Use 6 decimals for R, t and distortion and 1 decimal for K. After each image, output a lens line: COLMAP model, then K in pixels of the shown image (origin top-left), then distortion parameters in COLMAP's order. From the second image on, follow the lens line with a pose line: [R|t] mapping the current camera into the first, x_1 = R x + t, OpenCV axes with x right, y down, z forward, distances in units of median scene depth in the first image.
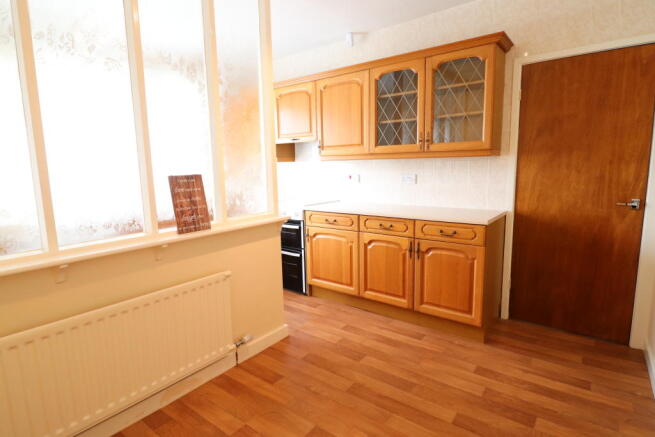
lens RADIAL K [[349.5, 0, 323.4], [0, 349.5, 222.0], [0, 0, 1]] dist [-0.028552, 0.001440]
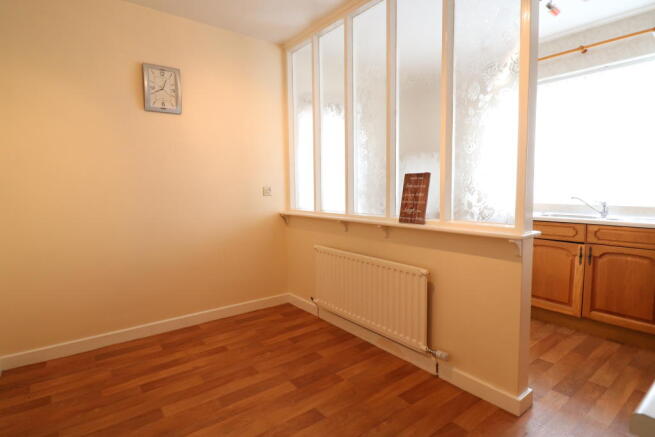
lens RADIAL K [[349.5, 0, 324.5], [0, 349.5, 212.7], [0, 0, 1]] dist [-0.028552, 0.001440]
pose [[-0.268426, 0.112740, -0.956680, 0.778572], [-0.129419, 0.979904, 0.151789, -0.140506], [0.954567, 0.164557, -0.248441, 1.004249]]
